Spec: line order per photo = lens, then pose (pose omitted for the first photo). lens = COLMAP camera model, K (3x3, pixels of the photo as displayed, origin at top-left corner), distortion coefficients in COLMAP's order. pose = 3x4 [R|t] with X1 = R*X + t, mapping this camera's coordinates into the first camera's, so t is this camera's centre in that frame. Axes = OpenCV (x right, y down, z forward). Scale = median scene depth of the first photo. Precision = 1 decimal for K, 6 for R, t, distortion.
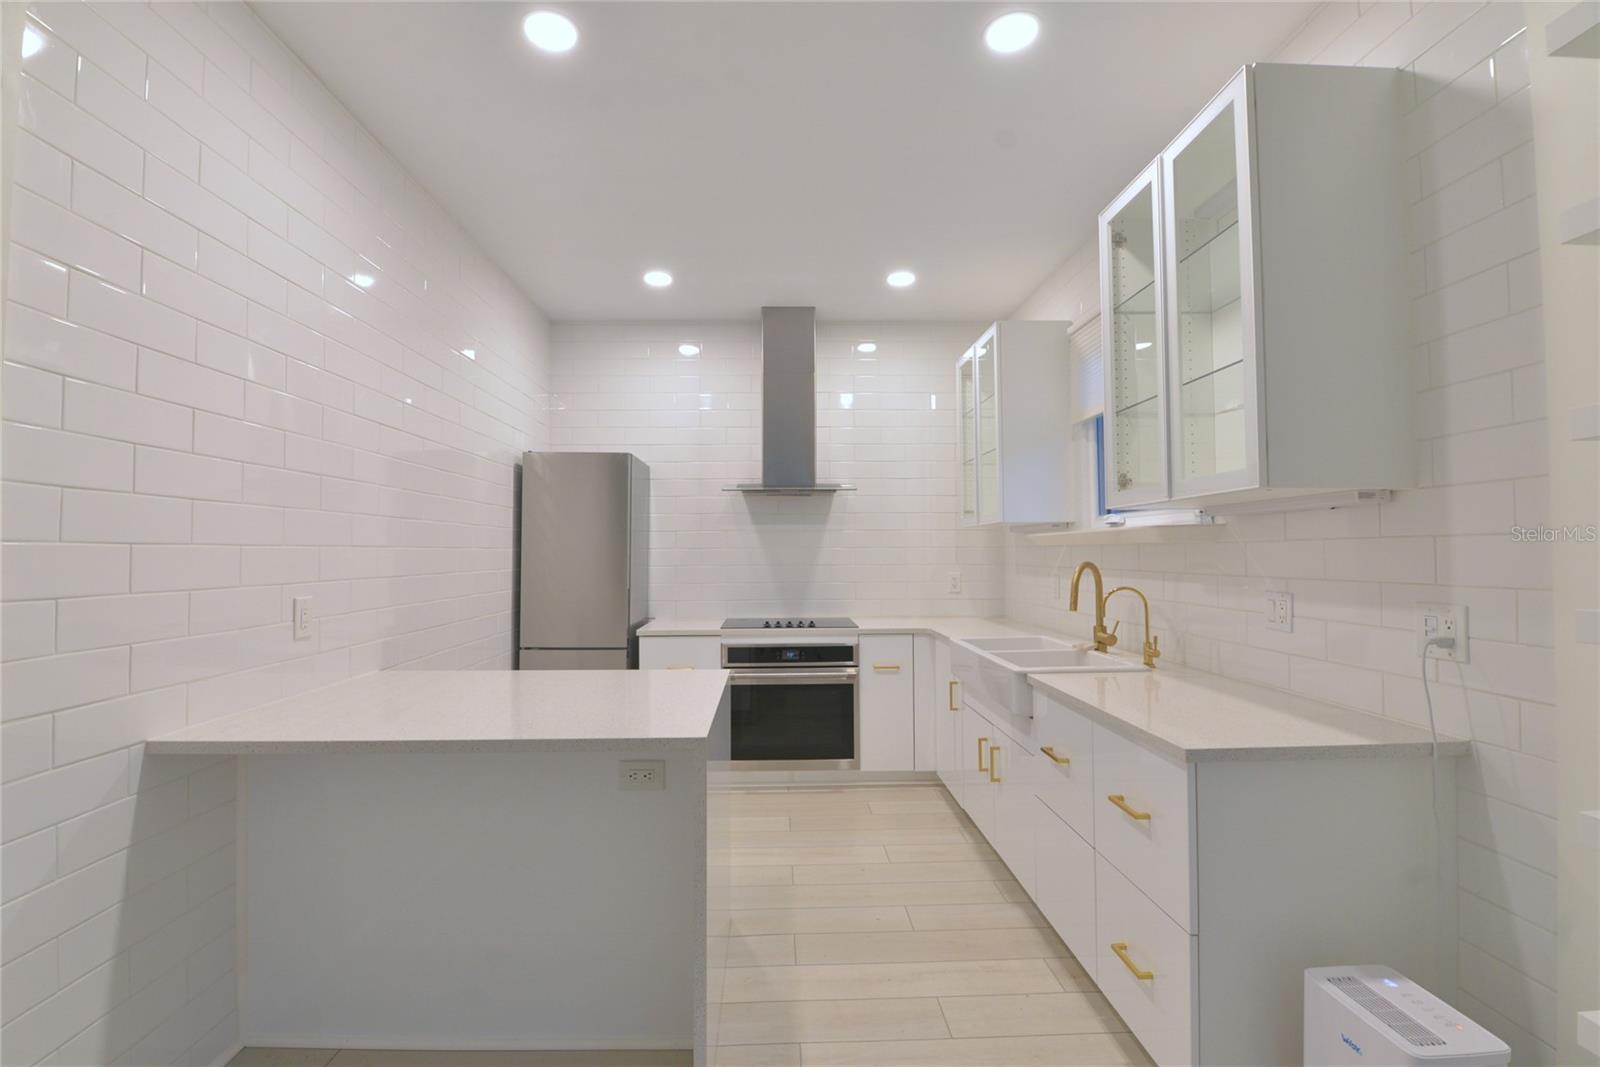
lens RADIAL K [[699.0, 0, 800.0], [0, 699.0, 533.5], [0, 0, 1]] dist [-0.000198, -0.011027]
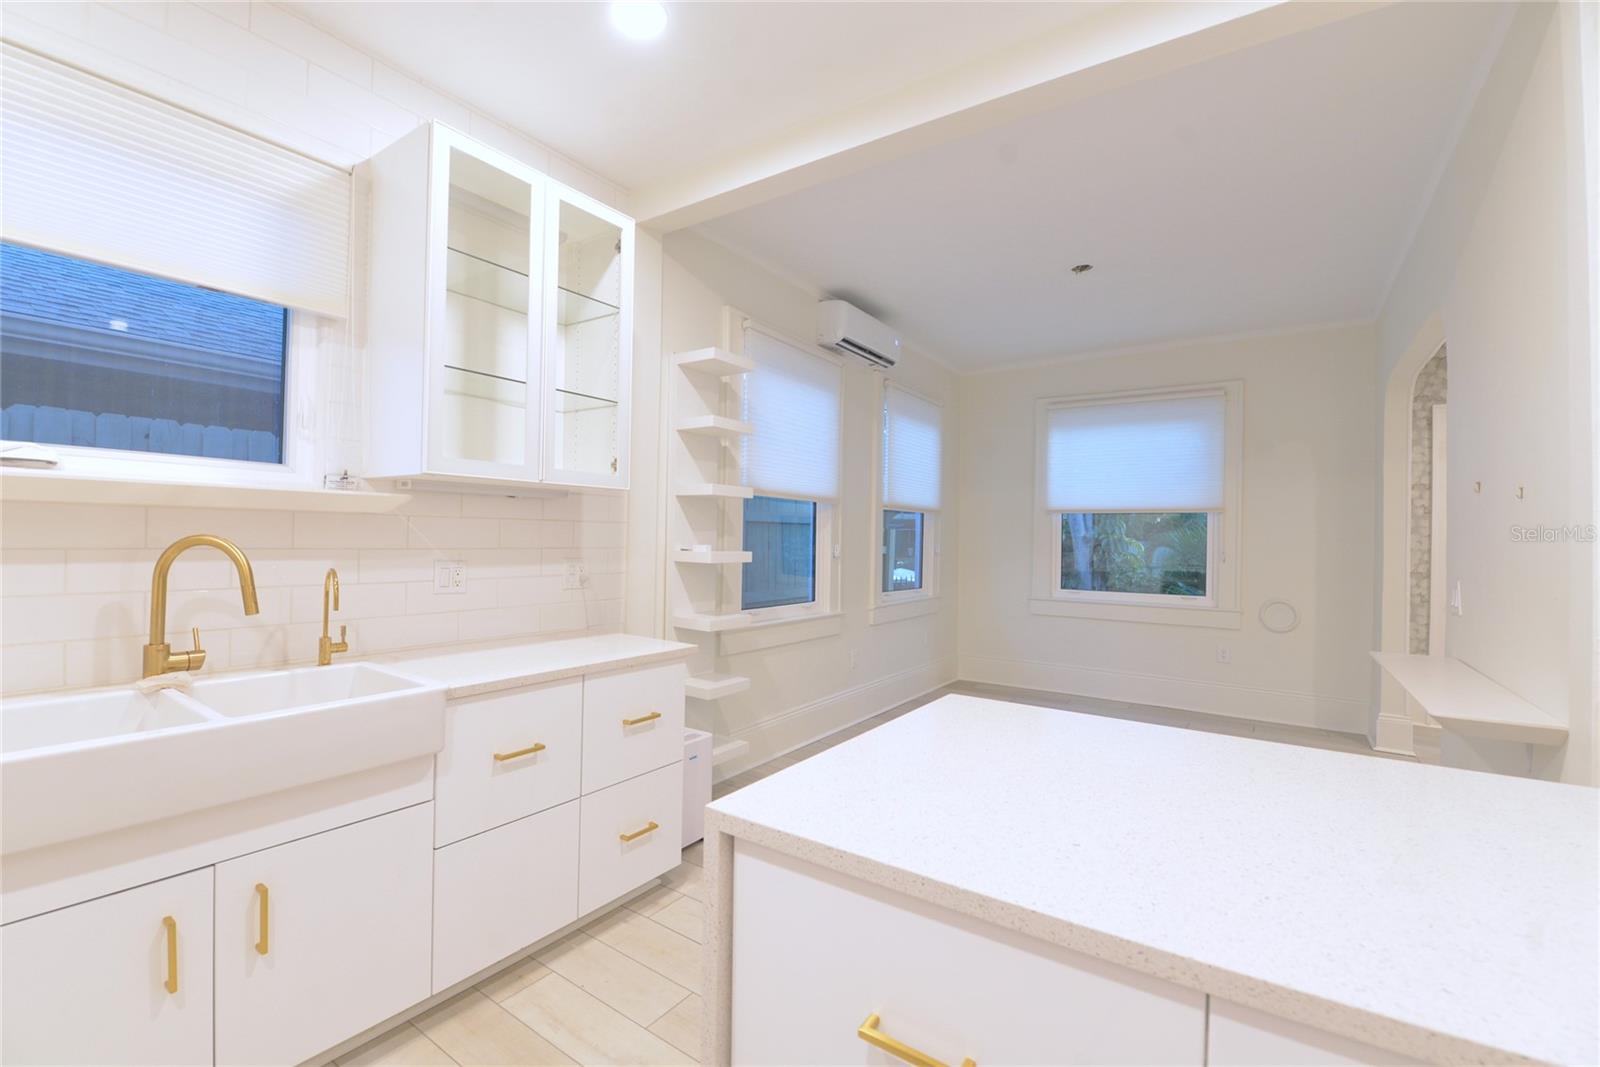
lens RADIAL K [[699.0, 0, 800.0], [0, 699.0, 533.5], [0, 0, 1]] dist [-0.000198, -0.011027]
pose [[-0.814189, -0.014649, 0.580416, -0.381439], [-0.038789, 0.998821, -0.029204, 0.041545], [-0.579303, -0.046291, -0.813796, 1.323387]]
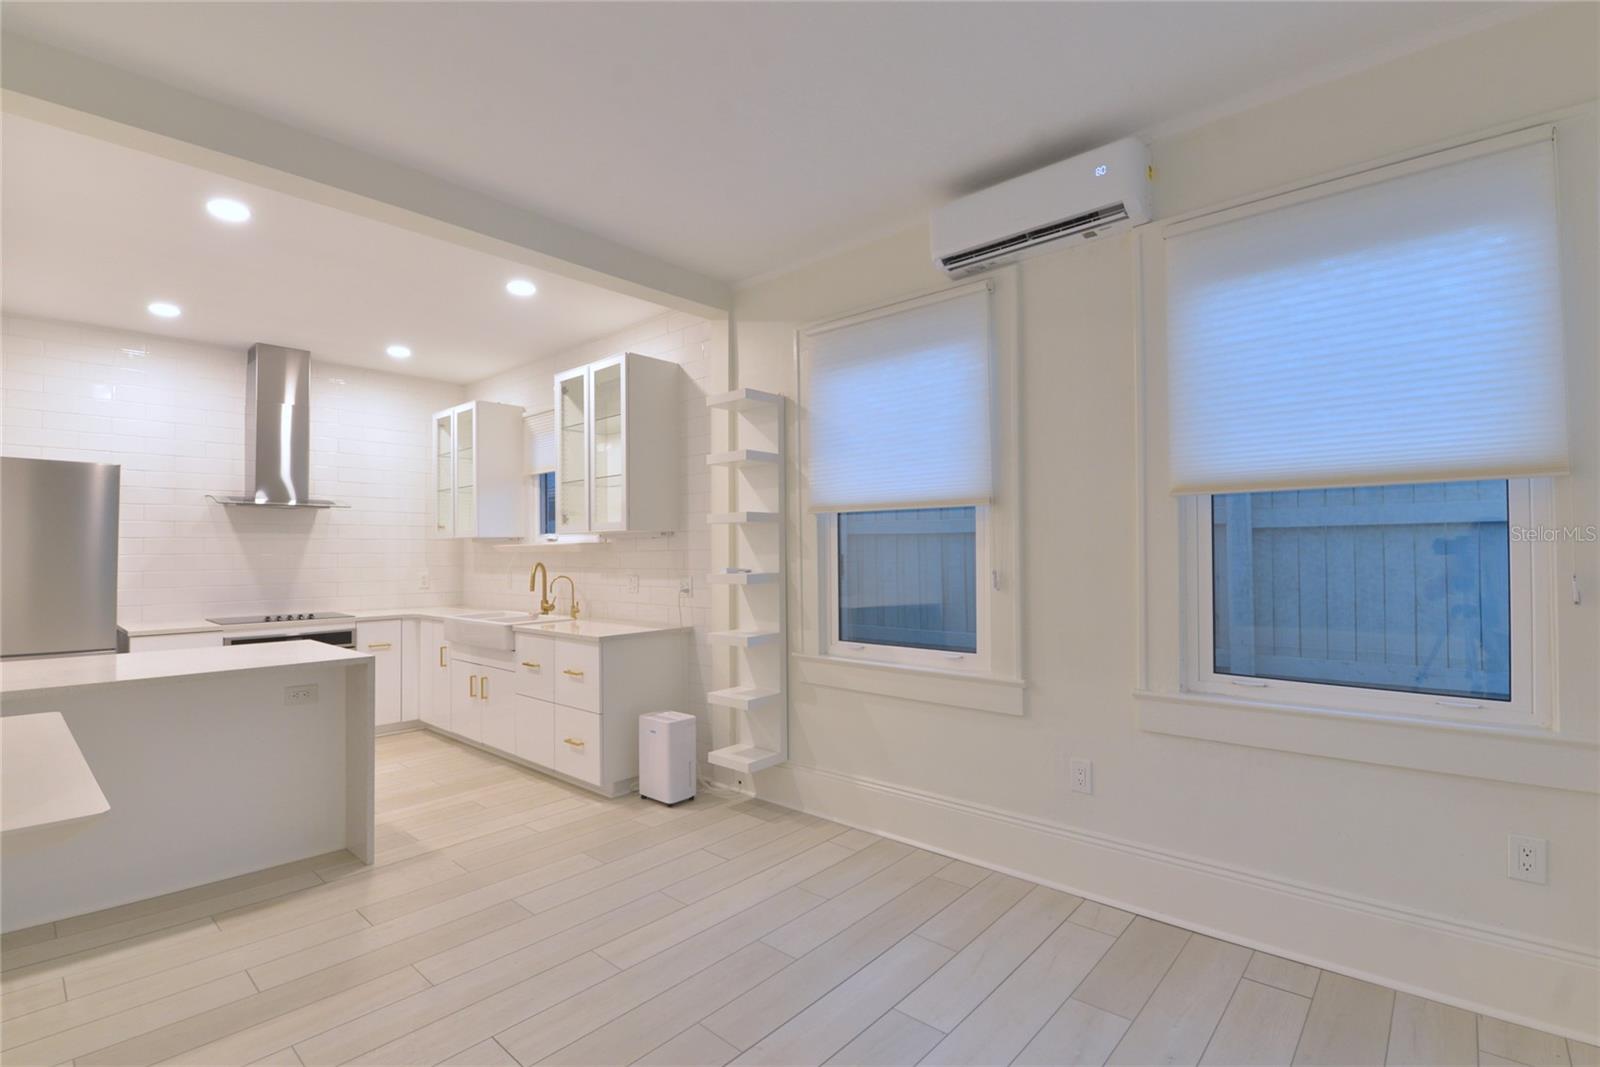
lens RADIAL K [[738.1, 0, 800.0], [0, 738.1, 533.5], [0, 0, 1]] dist [-0.026041, -0.000016]
pose [[0.686693, 0.017891, 0.726727, -0.499770], [-0.015481, 0.999830, -0.009986, -0.024417], [-0.726783, -0.004393, 0.686853, -0.760713]]
